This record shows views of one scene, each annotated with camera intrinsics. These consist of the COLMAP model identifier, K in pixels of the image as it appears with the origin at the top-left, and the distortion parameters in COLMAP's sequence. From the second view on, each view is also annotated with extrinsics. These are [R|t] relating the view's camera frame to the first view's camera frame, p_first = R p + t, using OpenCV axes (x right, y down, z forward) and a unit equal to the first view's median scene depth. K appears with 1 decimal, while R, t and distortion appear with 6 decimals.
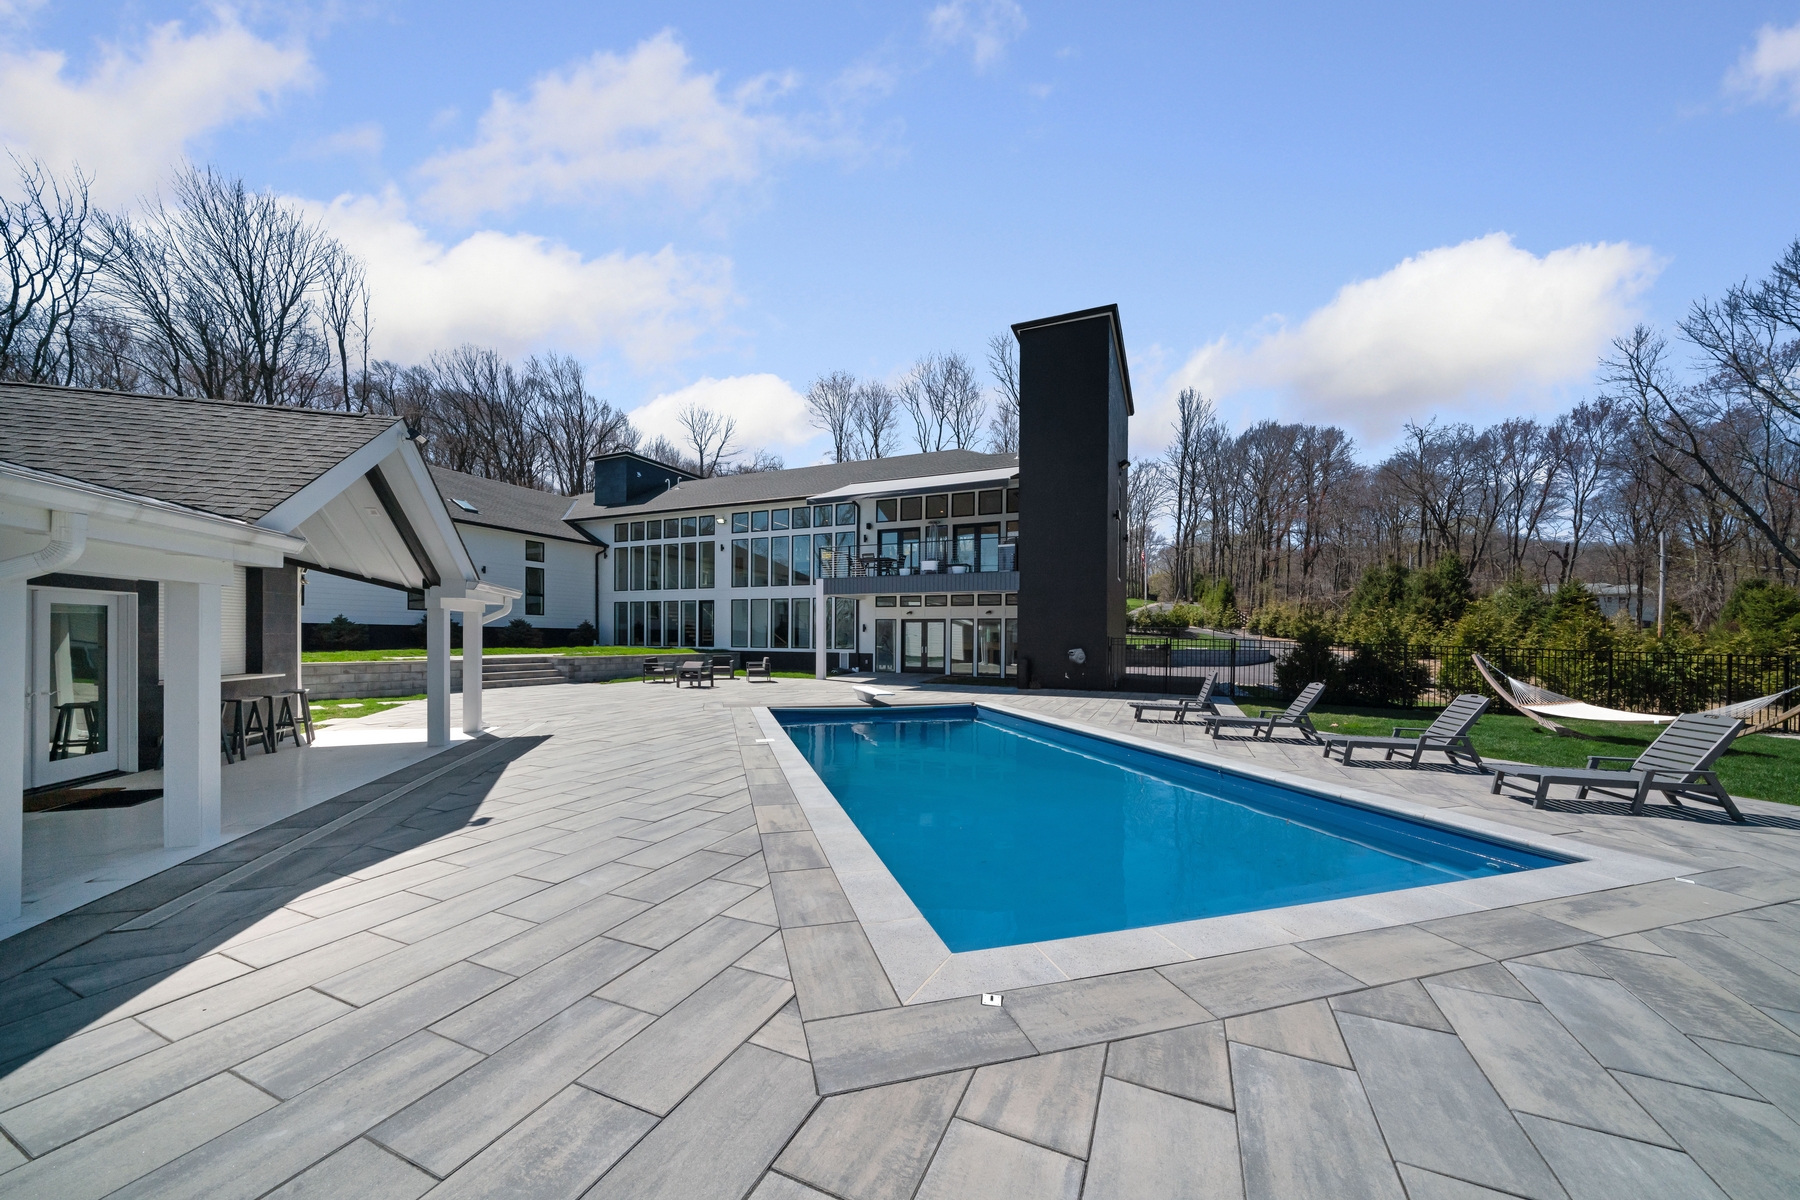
lens RADIAL K [[628.5, 0, 903.0], [0, 628.5, 643.6], [0, 0, 1]] dist [-0.007896, 0.000212]
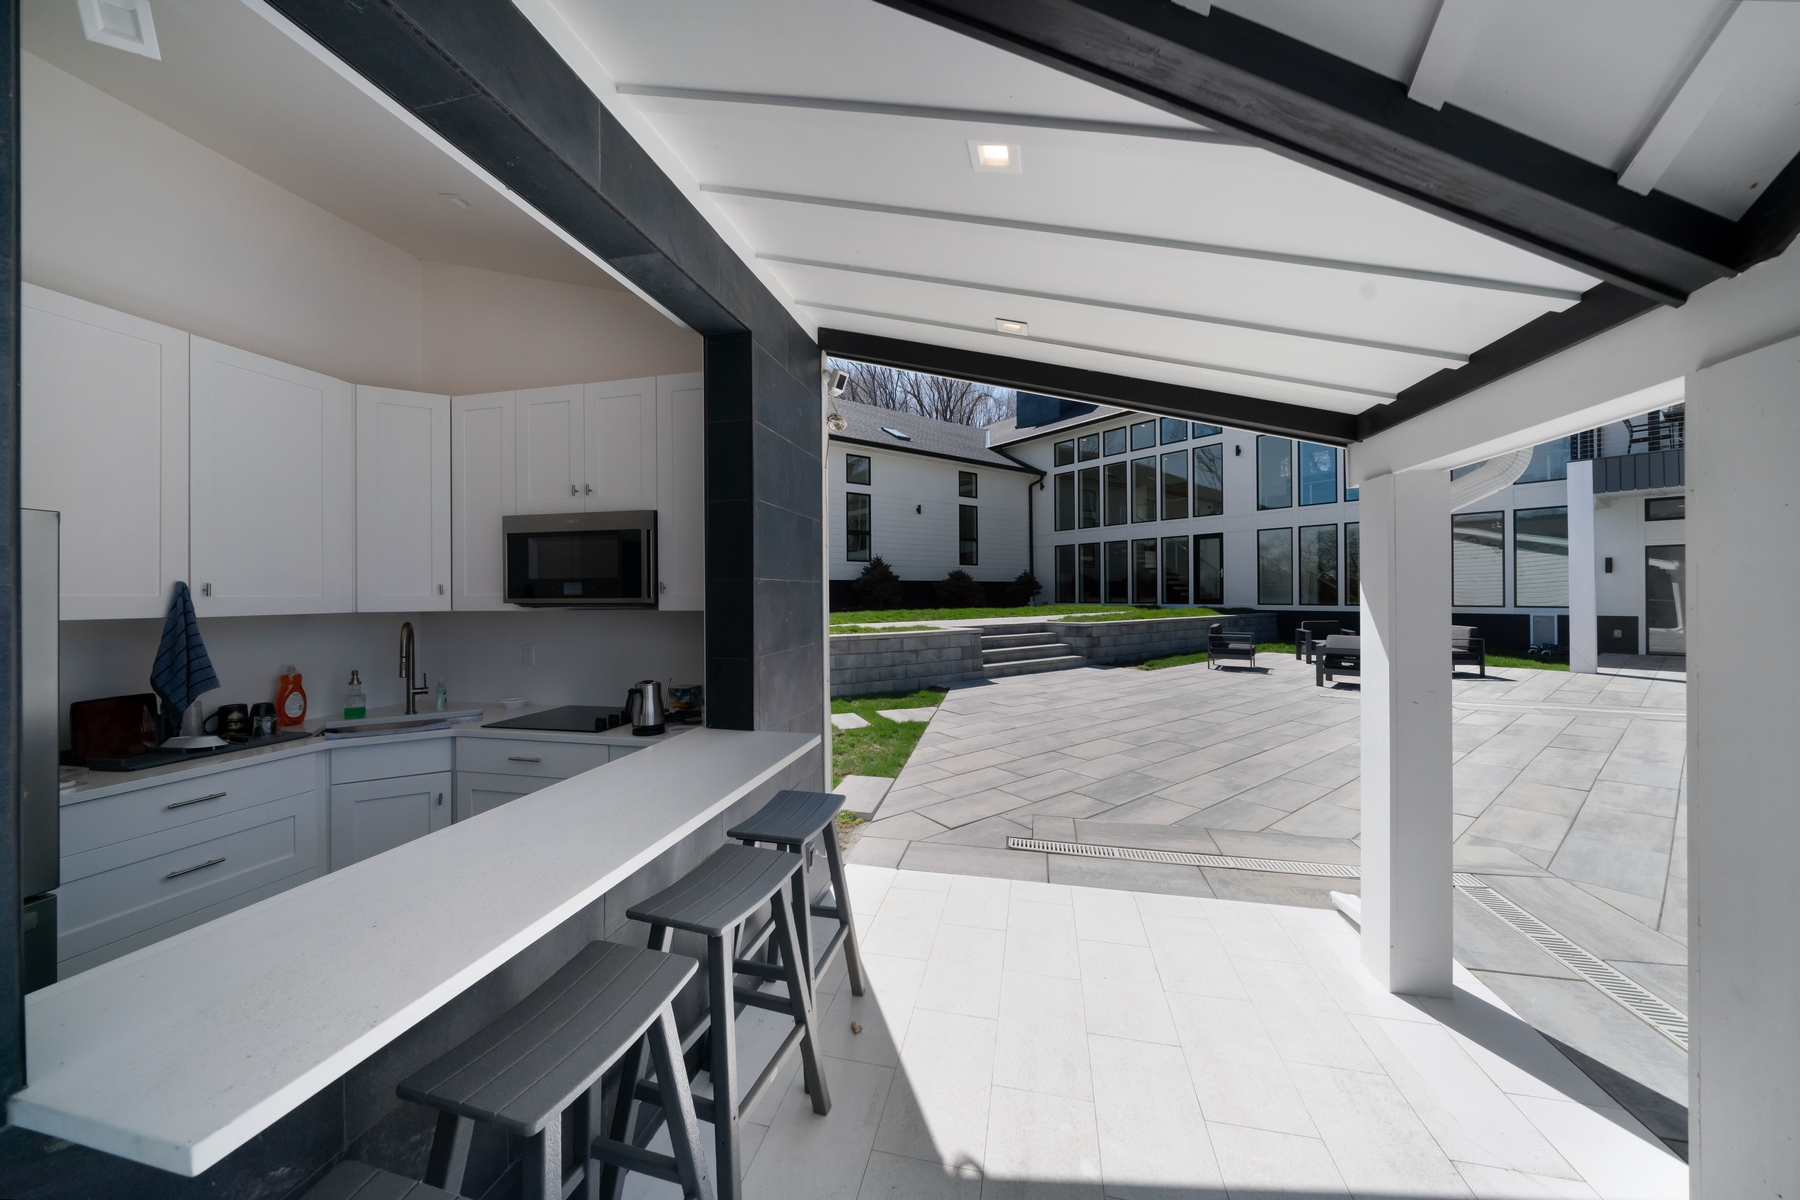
lens RADIAL K [[628.9, 0, 893.5], [0, 628.9, 593.7], [0, 0, 1]] dist [0.000353, 0.000015]
pose [[0.869921, -0.012870, -0.493023, -0.278641], [0.008665, 0.999904, -0.010812, -0.001892], [0.493114, 0.005134, 0.869949, 0.263547]]
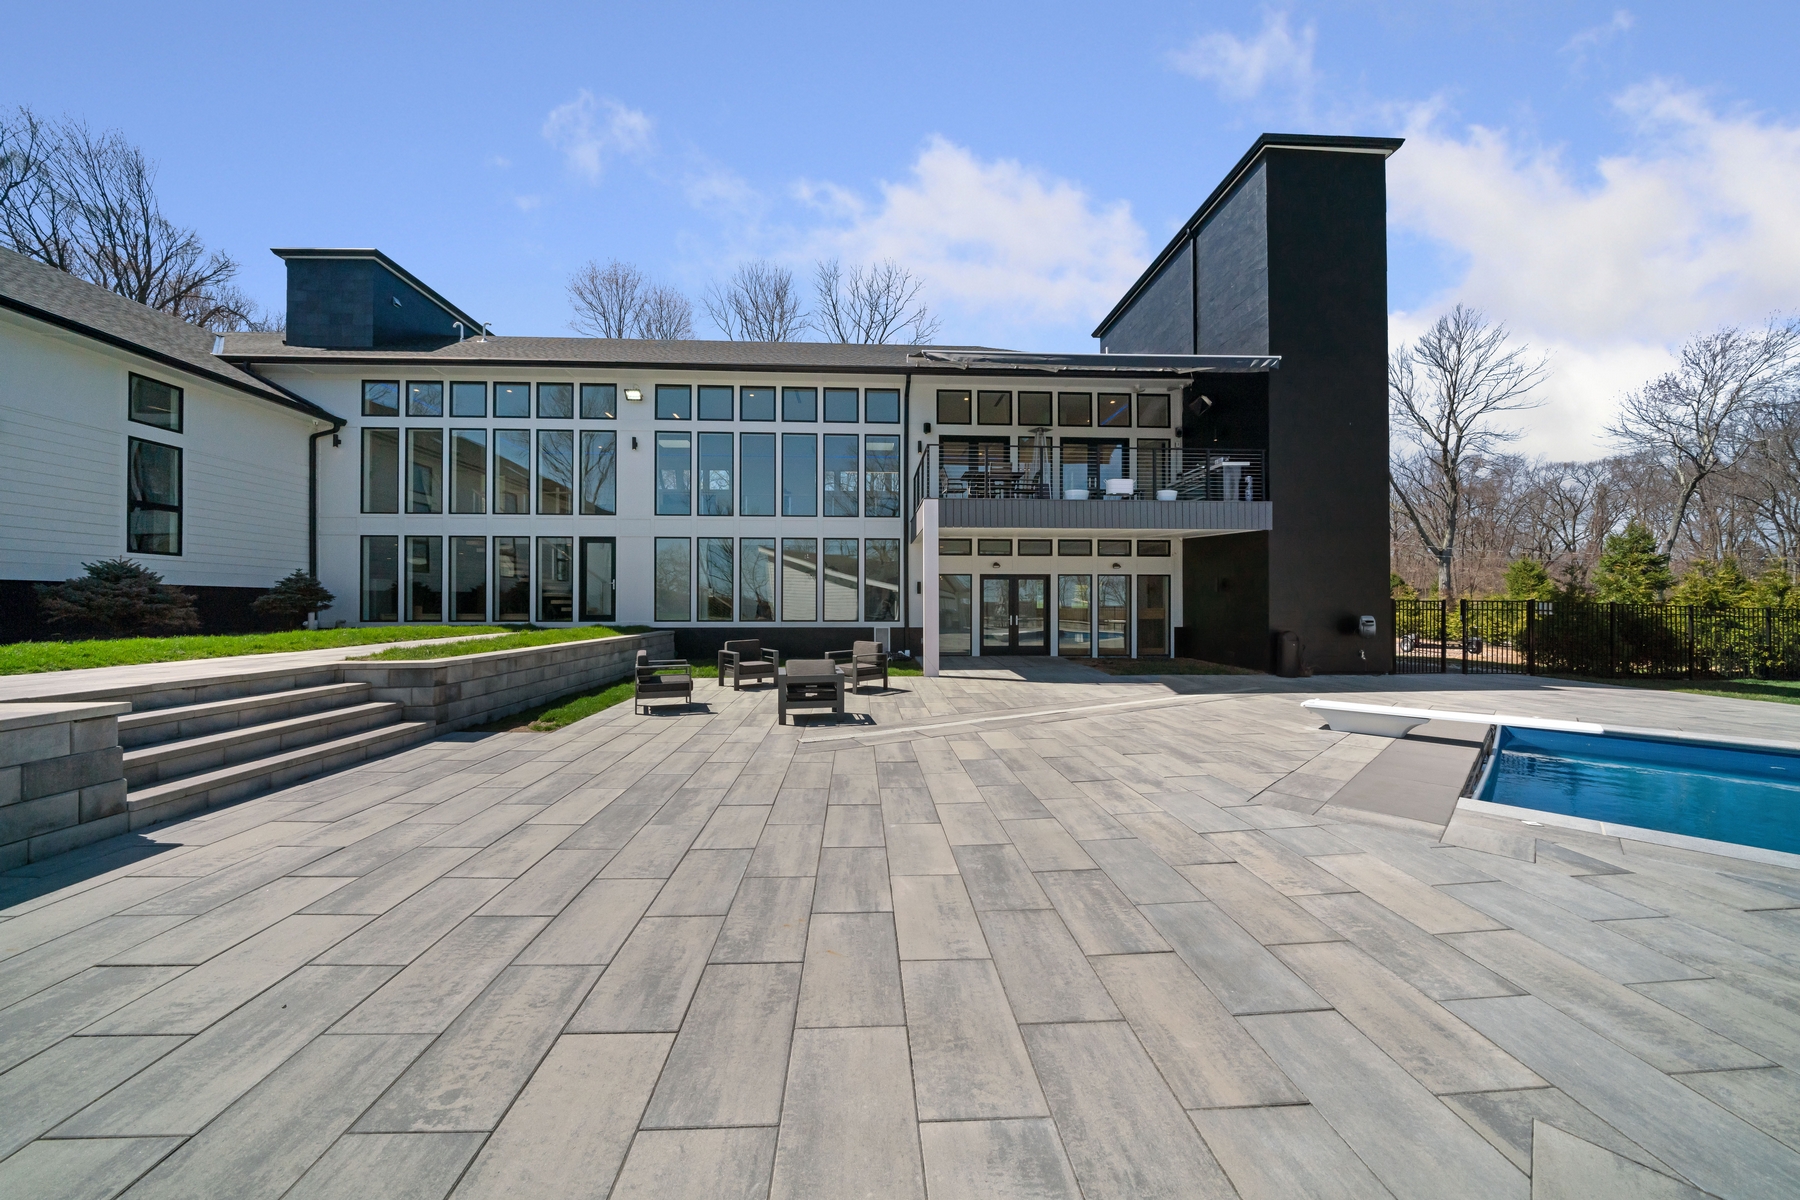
lens RADIAL K [[609.4, 0, 892.2], [0, 609.4, 601.8], [0, 0, 1]] dist [-0.006288, 0.000156]
pose [[0.896179, -0.004319, 0.443671, -0.322444], [0.010402, 0.999882, -0.011278, -0.003854], [-0.443570, 0.014722, 0.896119, 0.416256]]
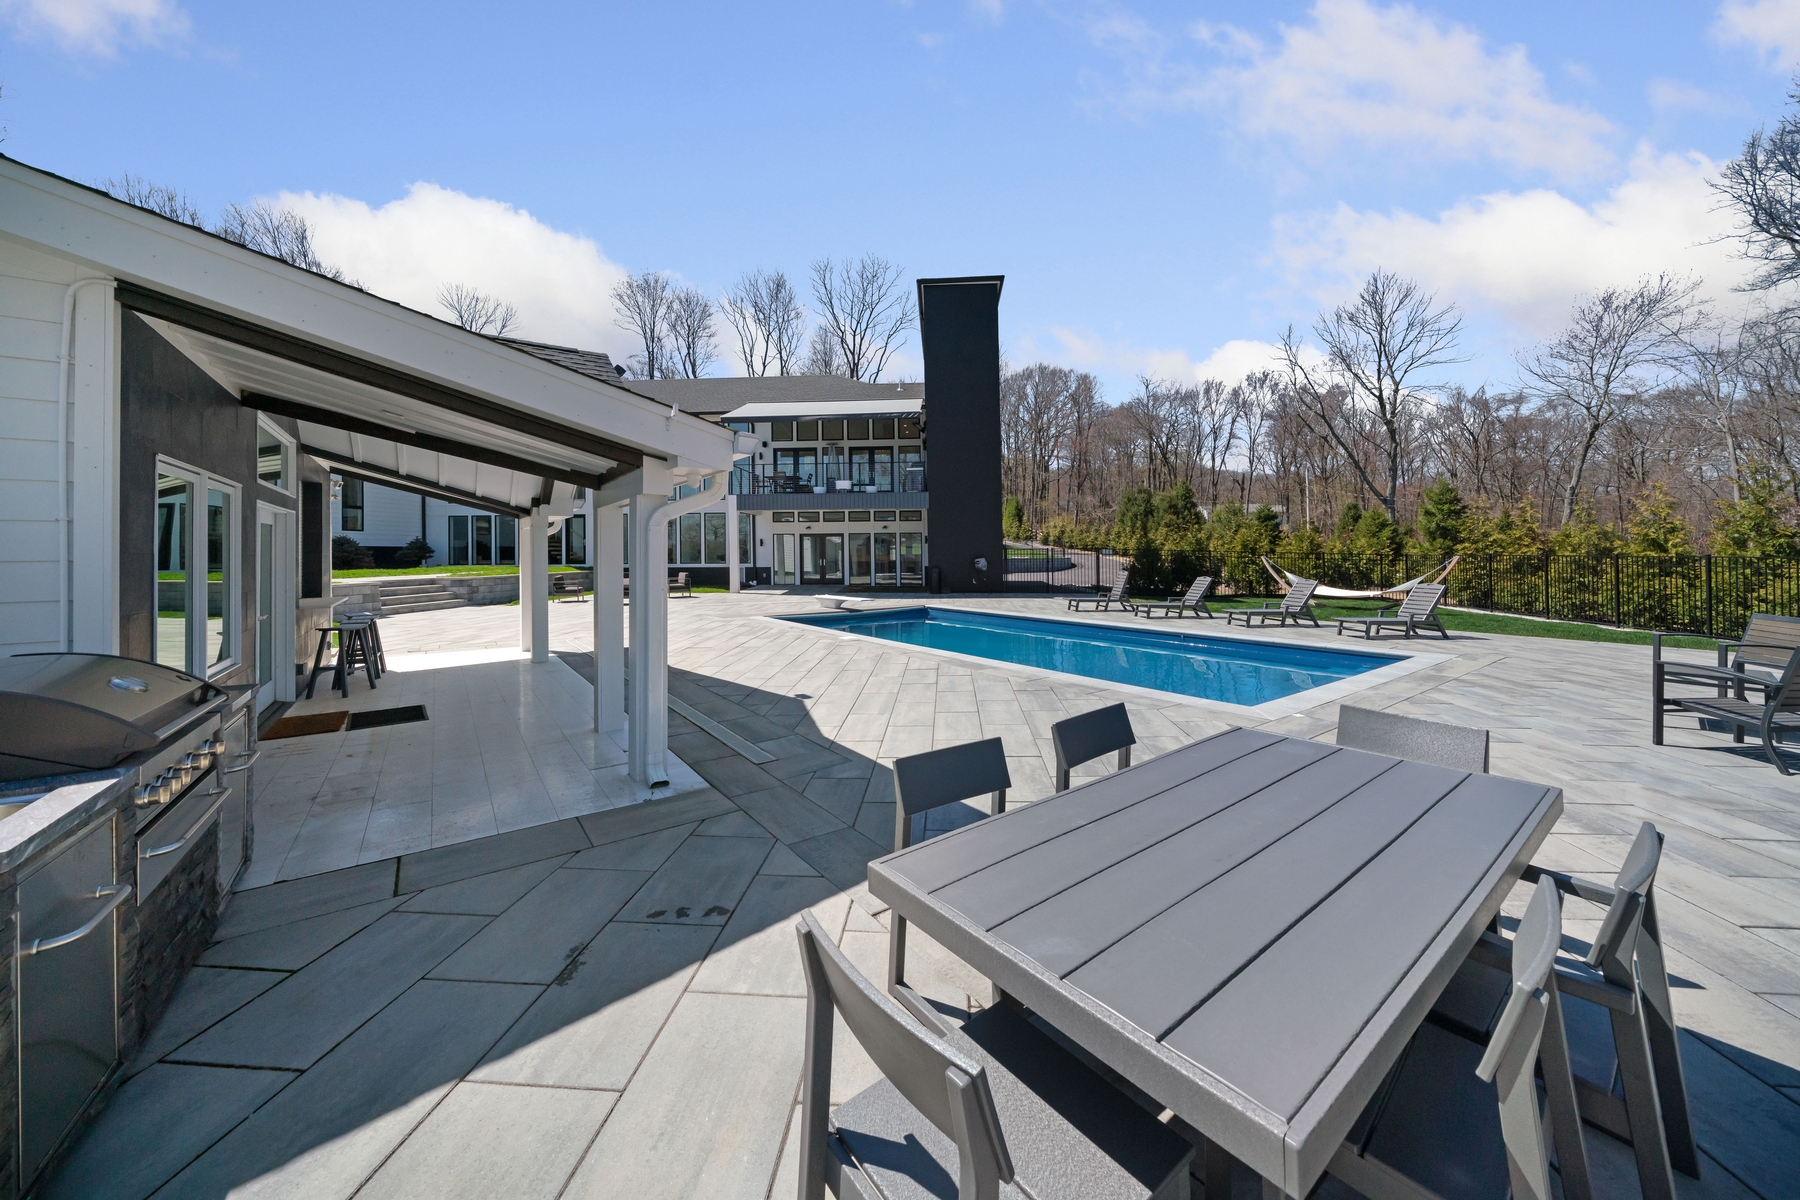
lens RADIAL K [[635.7, 0, 900.6], [0, 635.7, 546.2], [0, 0, 1]] dist [-0.009314, 0.000043]
pose [[0.941237, -0.011382, 0.337555, -0.178402], [0.017453, 0.999736, -0.014956, 0.000581], [-0.337295, 0.019969, 0.941187, -0.051321]]
